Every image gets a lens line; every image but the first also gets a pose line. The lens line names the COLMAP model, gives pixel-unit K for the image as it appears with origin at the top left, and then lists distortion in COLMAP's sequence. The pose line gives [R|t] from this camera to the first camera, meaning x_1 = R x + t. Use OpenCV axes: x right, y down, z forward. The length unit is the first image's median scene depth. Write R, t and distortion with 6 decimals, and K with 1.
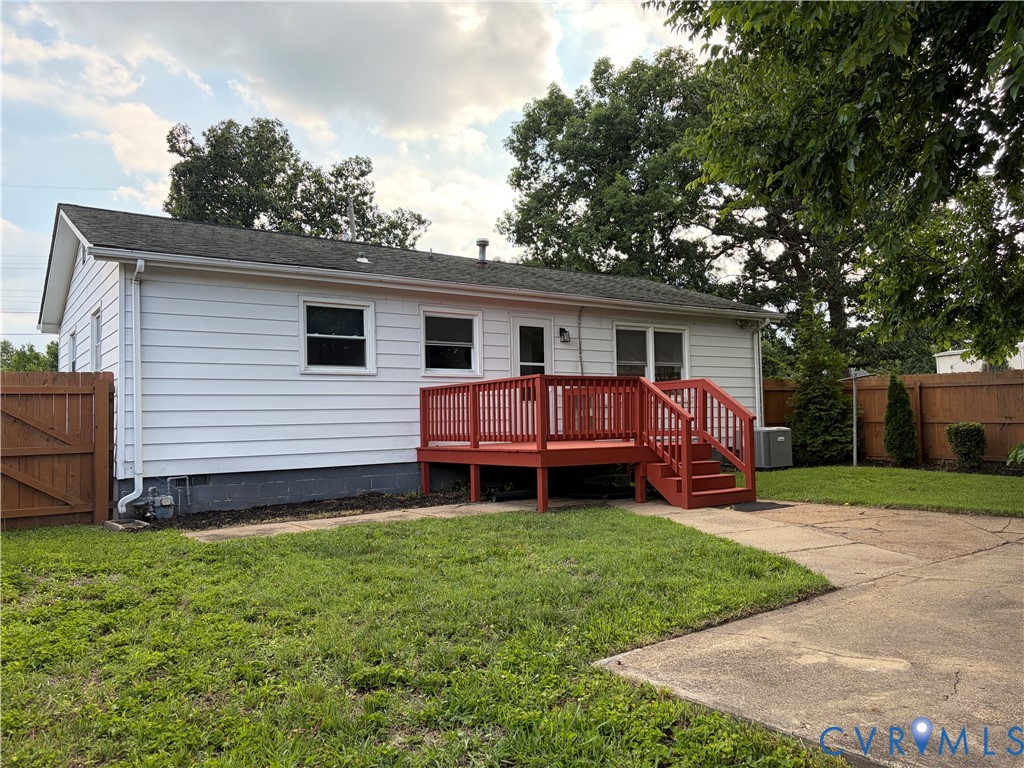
lens RADIAL K [[771.2, 0, 521.6], [0, 771.2, 390.6], [0, 0, 1]] dist [0.069315, -0.080307]
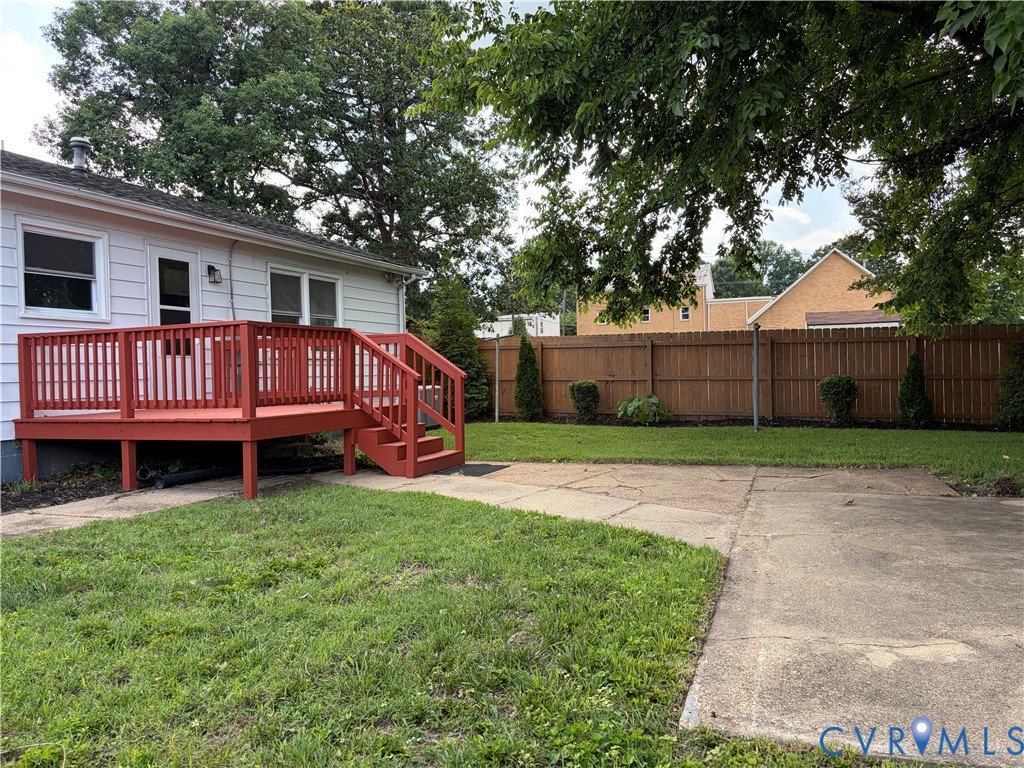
lens RADIAL K [[771.2, 0, 513.4], [0, 771.2, 380.2], [0, 0, 1]] dist [0.069315, -0.080307]
pose [[0.845358, -0.004275, 0.534183, -0.115802], [-0.016757, 0.999264, 0.034516, 0.005412], [-0.533938, -0.038130, 0.844664, 0.140059]]
